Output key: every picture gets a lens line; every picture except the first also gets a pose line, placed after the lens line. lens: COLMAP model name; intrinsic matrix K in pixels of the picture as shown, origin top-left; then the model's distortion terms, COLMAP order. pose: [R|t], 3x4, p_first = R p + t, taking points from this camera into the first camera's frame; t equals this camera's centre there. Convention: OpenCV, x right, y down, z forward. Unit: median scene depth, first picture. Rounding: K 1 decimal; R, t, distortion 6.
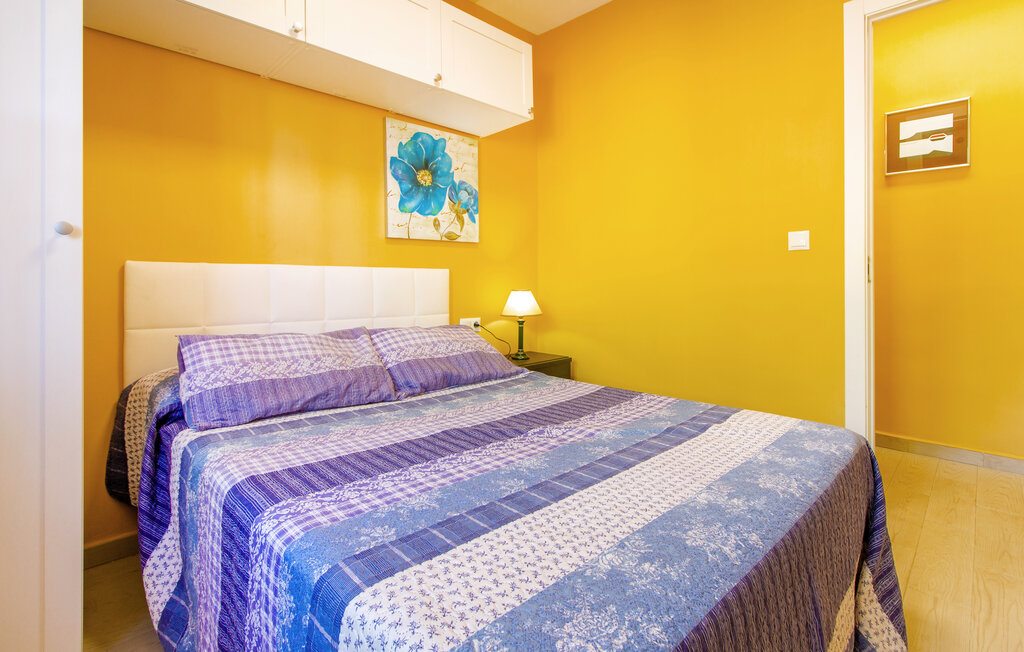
lens RADIAL K [[496.6, 0, 510.0], [0, 496.6, 323.7], [0, 0, 1]] dist [0.005600, 0.000901]
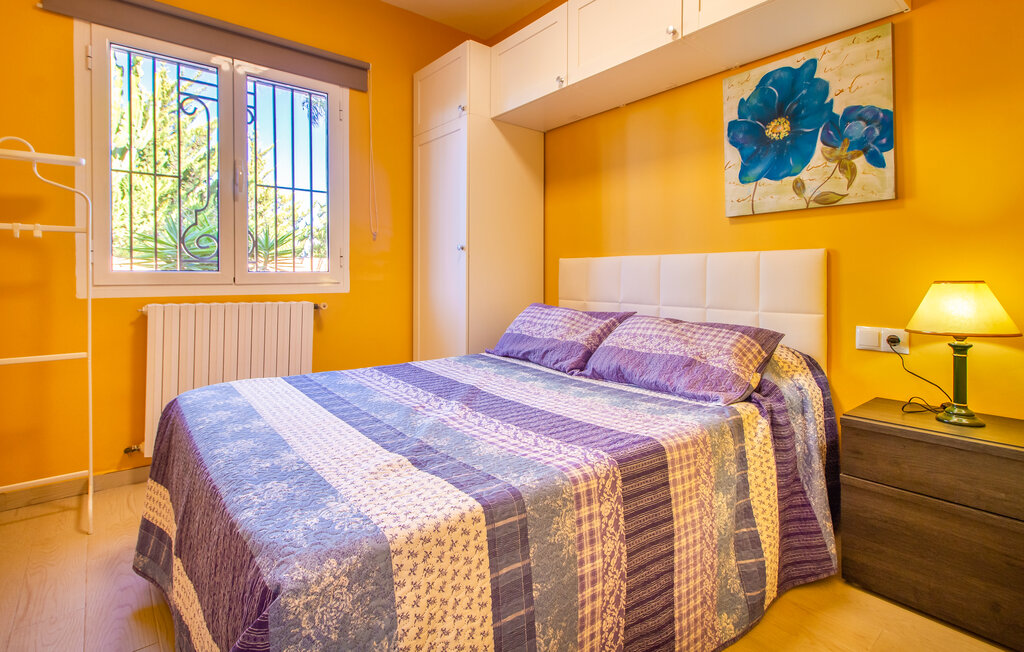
lens RADIAL K [[496.6, 0, 509.6], [0, 496.6, 324.8], [0, 0, 1]] dist [0.005600, 0.000901]
pose [[-0.110010, 0.099603, -0.988927, 0.625711], [-0.079038, 0.990939, 0.108598, -0.049012], [0.990783, 0.090109, -0.101141, 0.681183]]
